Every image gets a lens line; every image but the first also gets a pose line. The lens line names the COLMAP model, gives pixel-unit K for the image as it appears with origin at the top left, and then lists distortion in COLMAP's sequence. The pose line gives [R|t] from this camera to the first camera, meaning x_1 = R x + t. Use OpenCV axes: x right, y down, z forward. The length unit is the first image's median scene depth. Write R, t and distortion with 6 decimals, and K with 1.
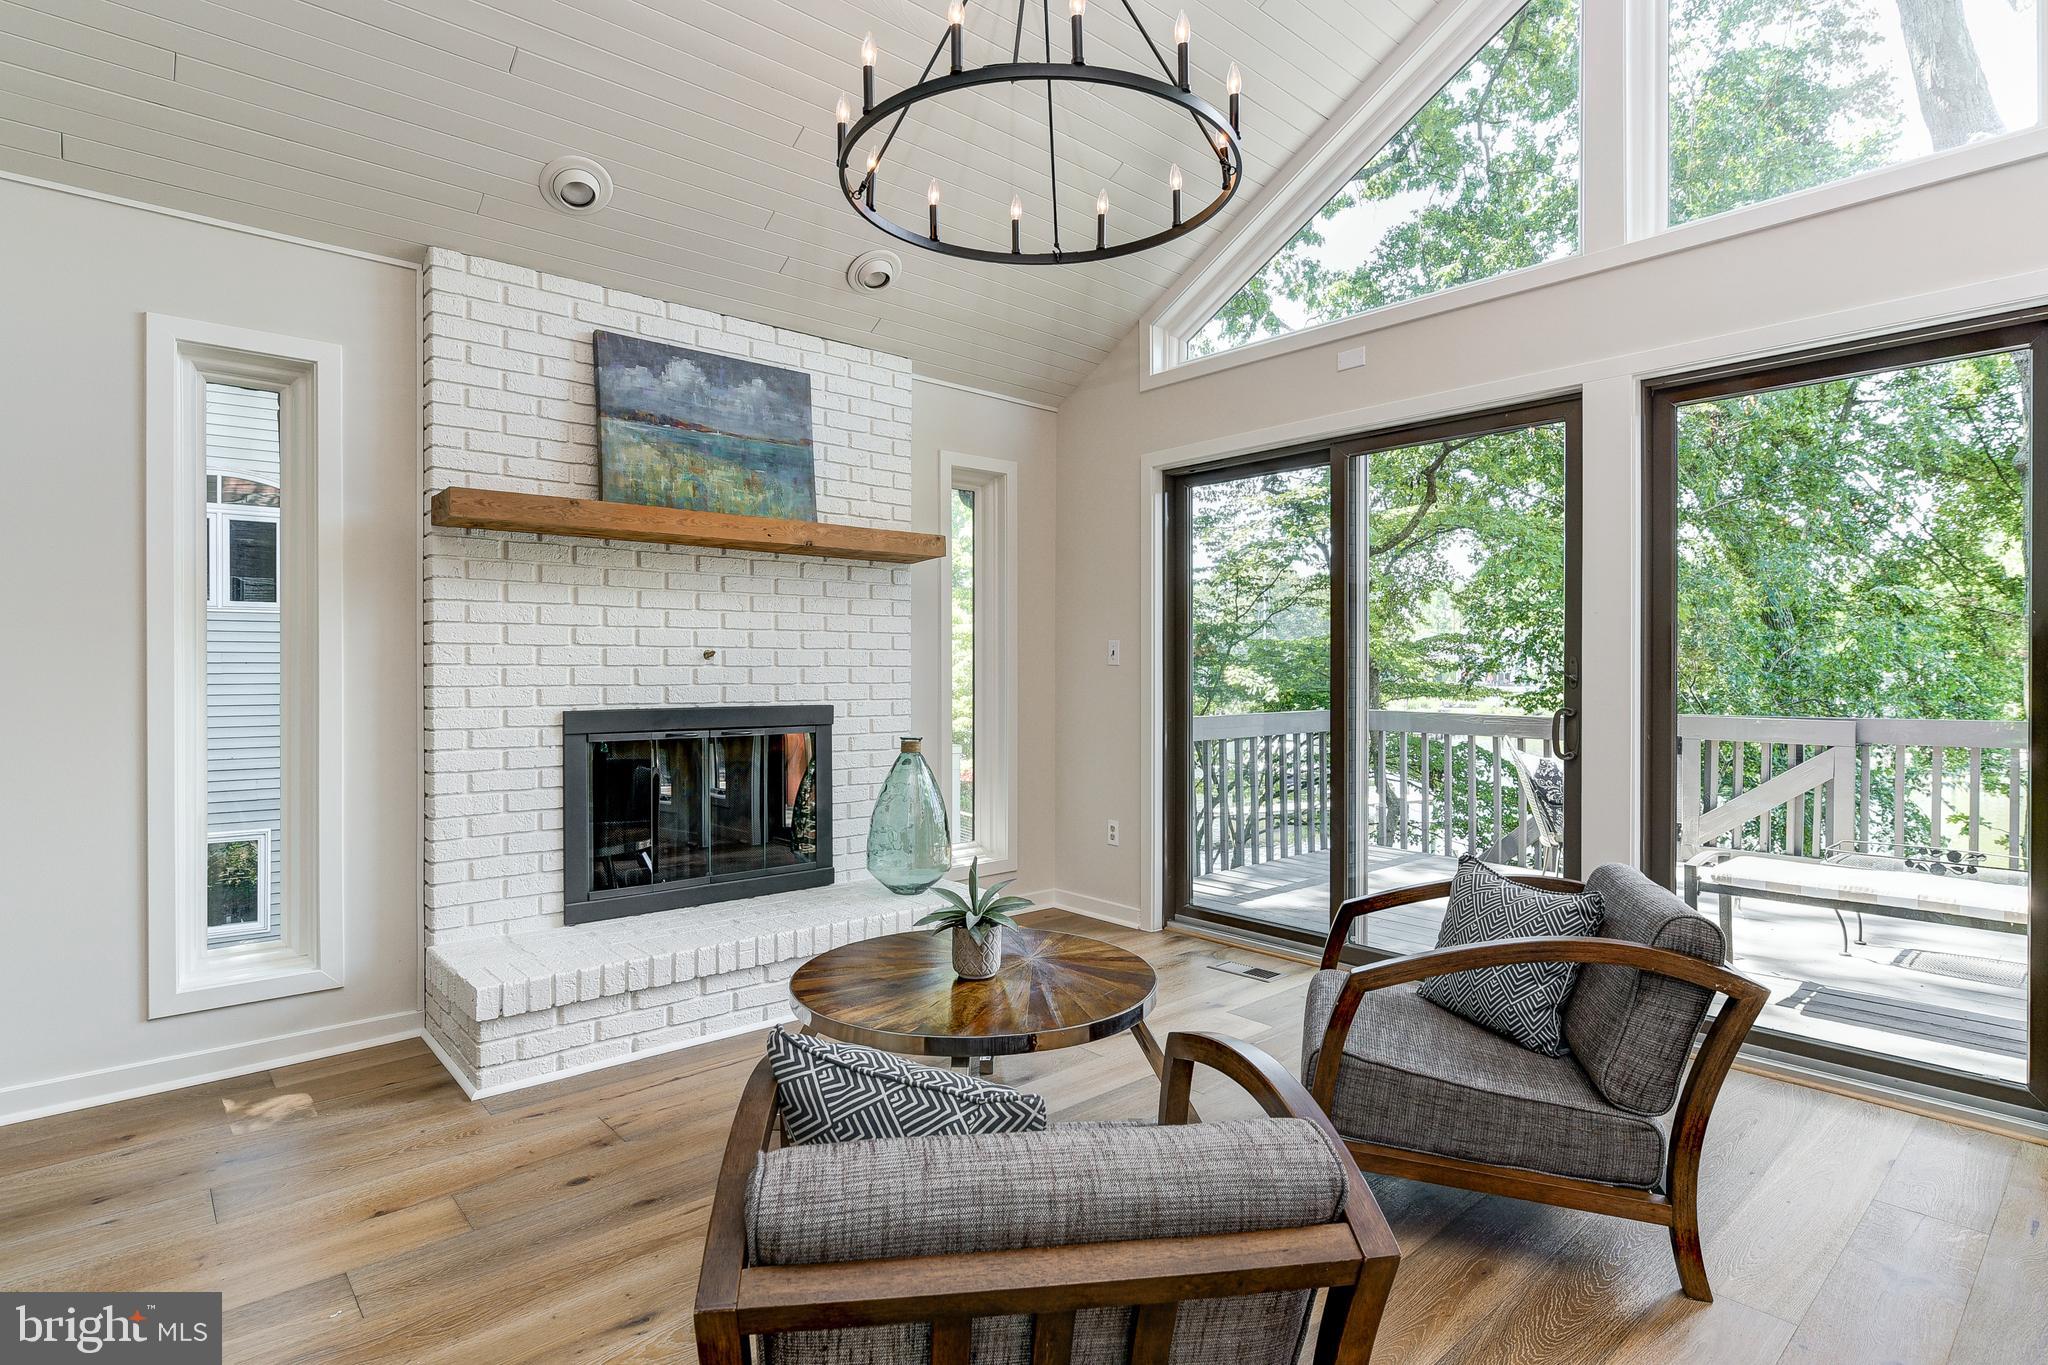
lens RADIAL K [[1041.1, 0, 1017.1], [0, 1041.1, 674.7], [0, 0, 1]] dist [-0.002241, 0.000142]
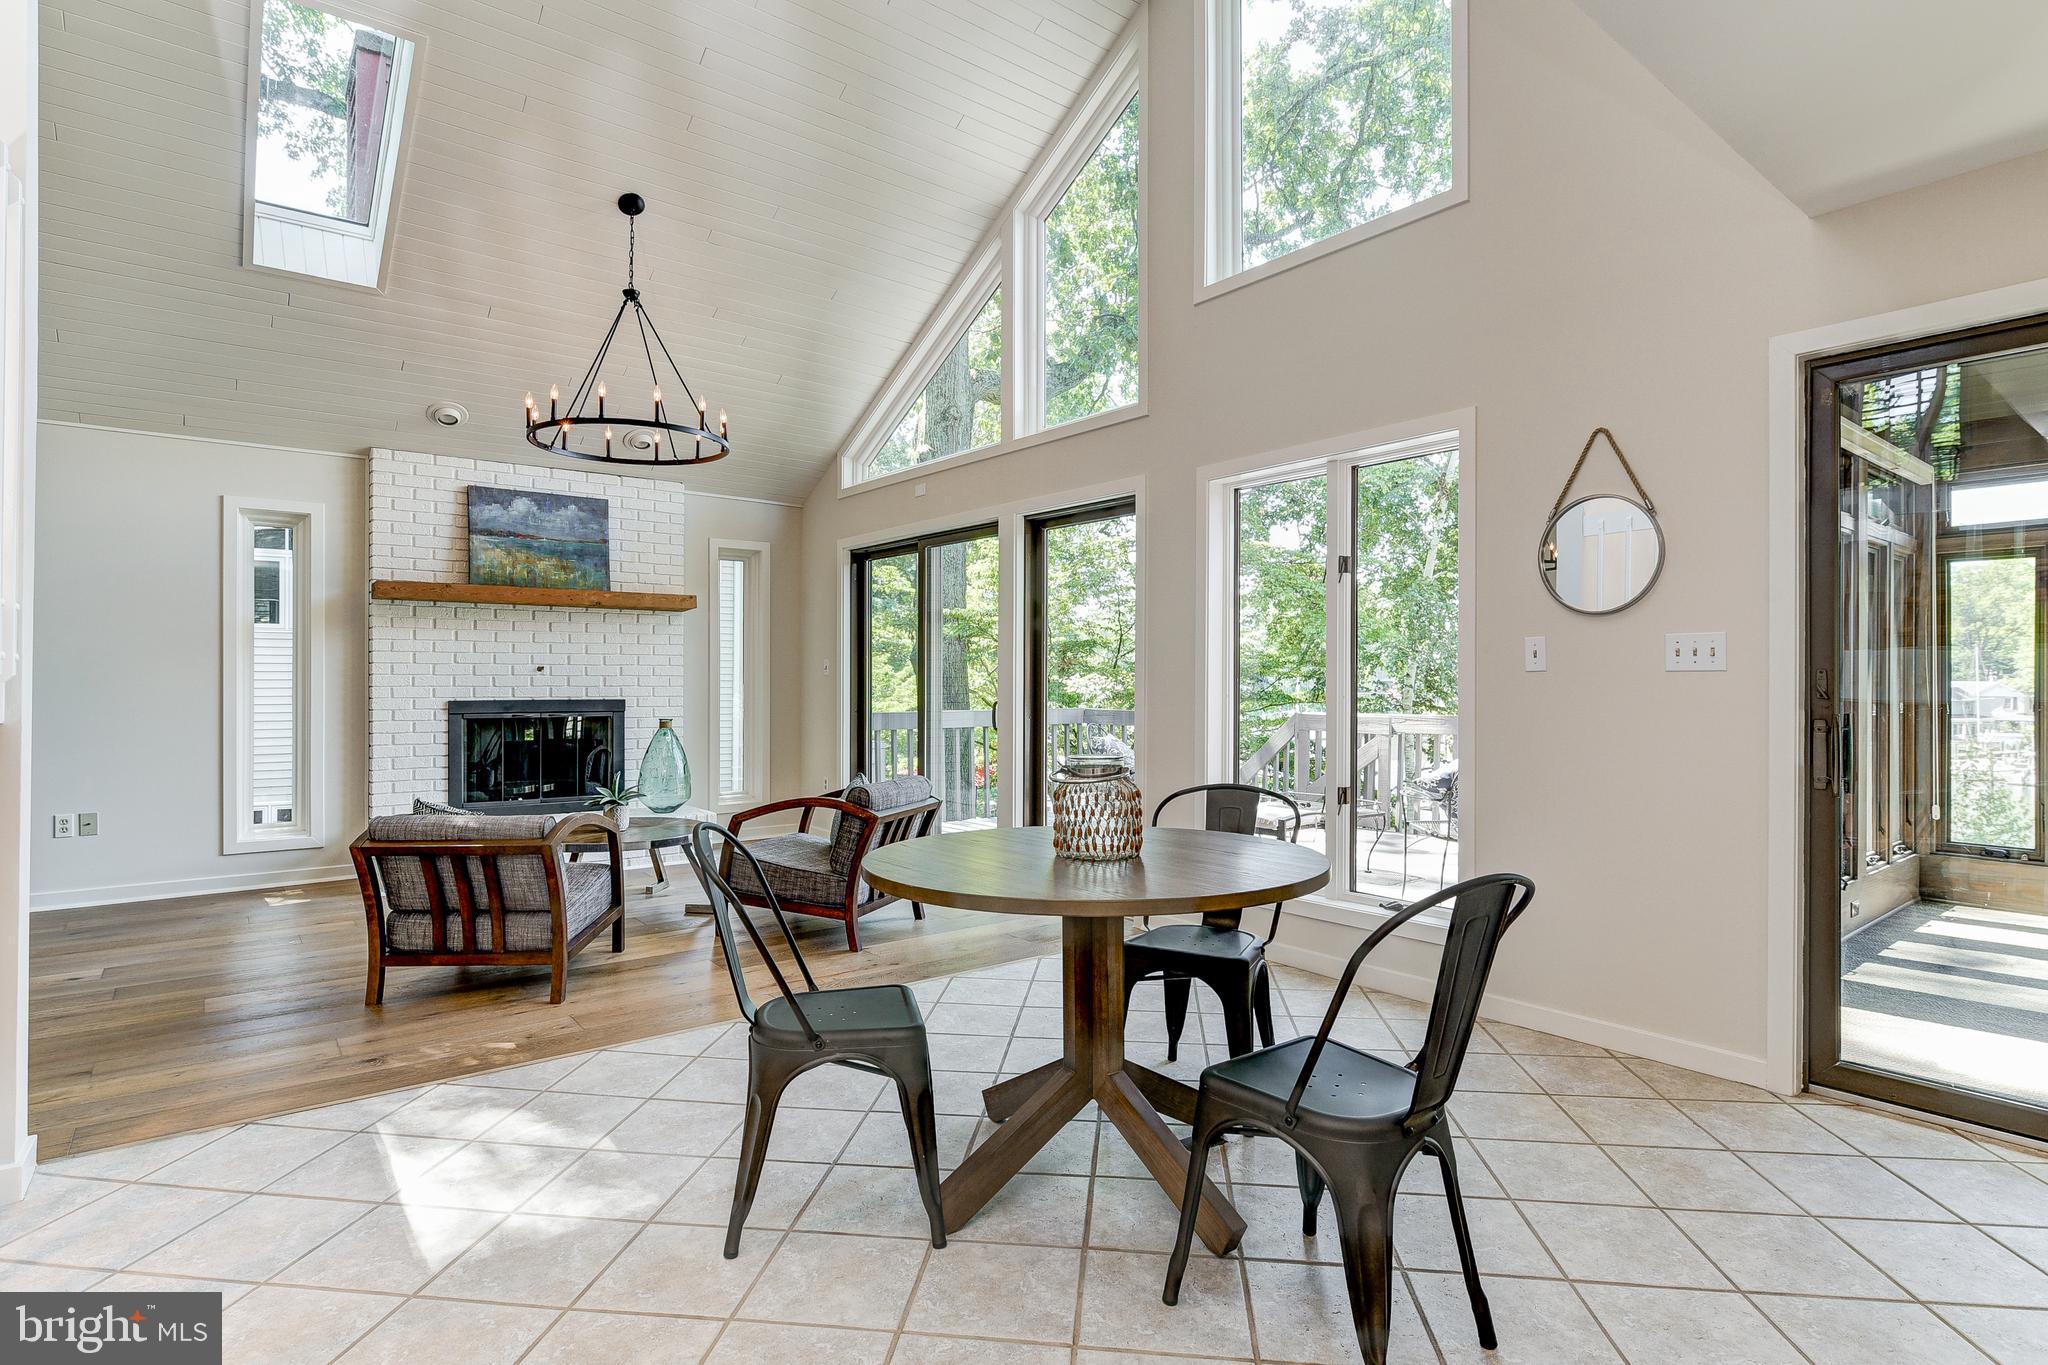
lens RADIAL K [[1047.0, 0, 1010.7], [0, 1047.0, 679.8], [0, 0, 1]] dist [-0.000885, 0.000781]
pose [[0.997869, 0.003409, -0.065162, 0.606853], [-0.003643, 0.999987, -0.003471, 0.001735], [0.065150, 0.003701, 0.997869, -0.684793]]
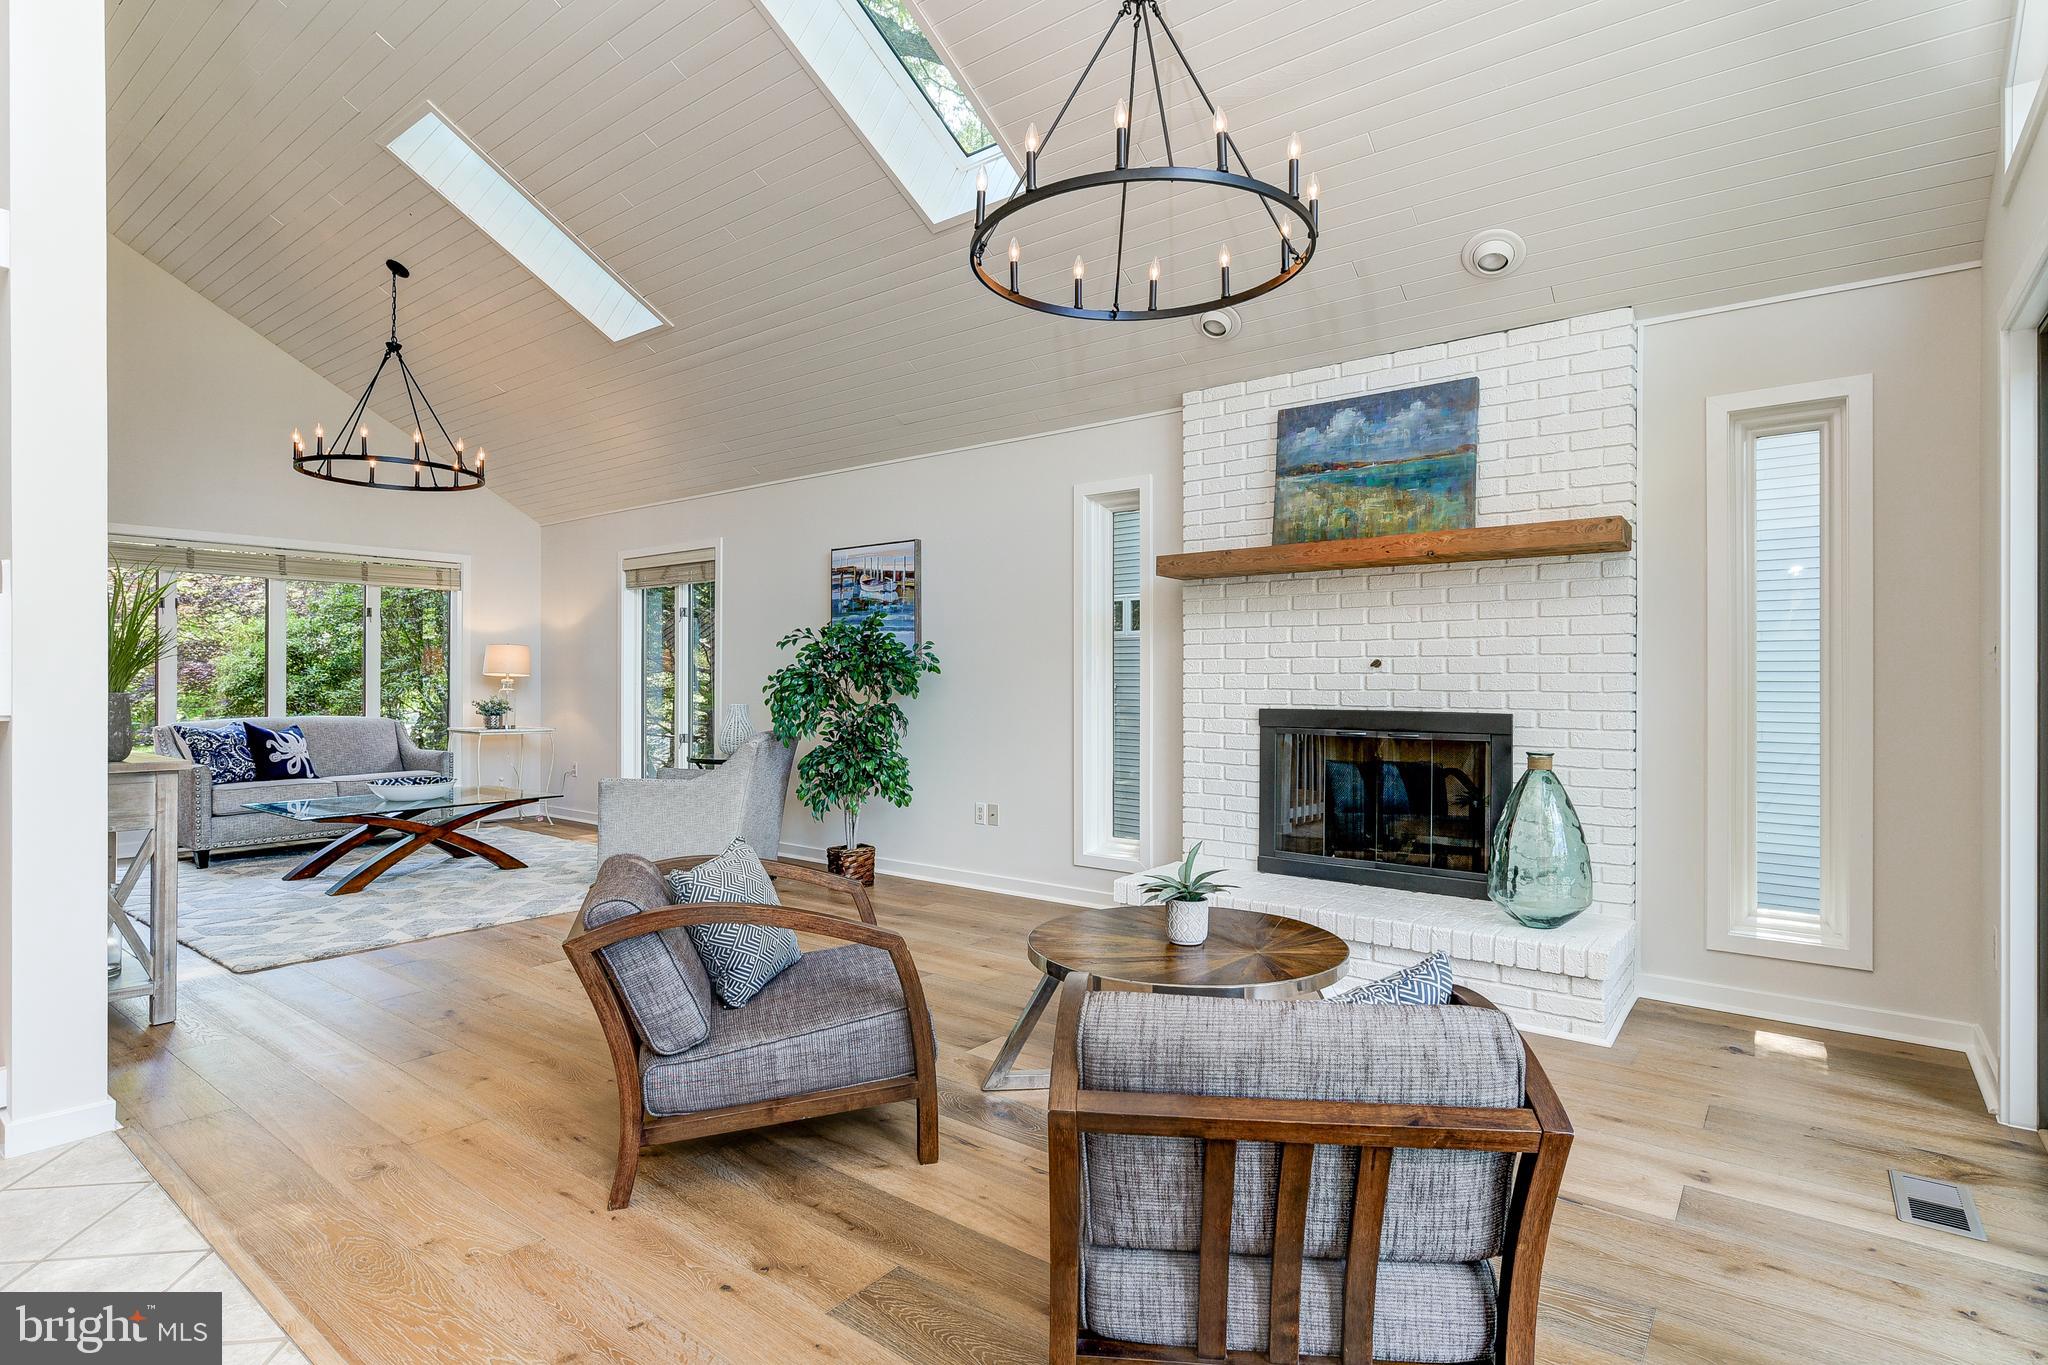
lens RADIAL K [[1028.4, 0, 1017.4], [0, 1028.4, 678.8], [0, 0, 1]] dist [-0.007525, 0.001827]
pose [[0.183796, 0.000462, -0.982964, 0.745449], [-0.006143, 0.999981, -0.000679, 0.000363], [0.982945, 0.006163, 0.183795, 0.437009]]
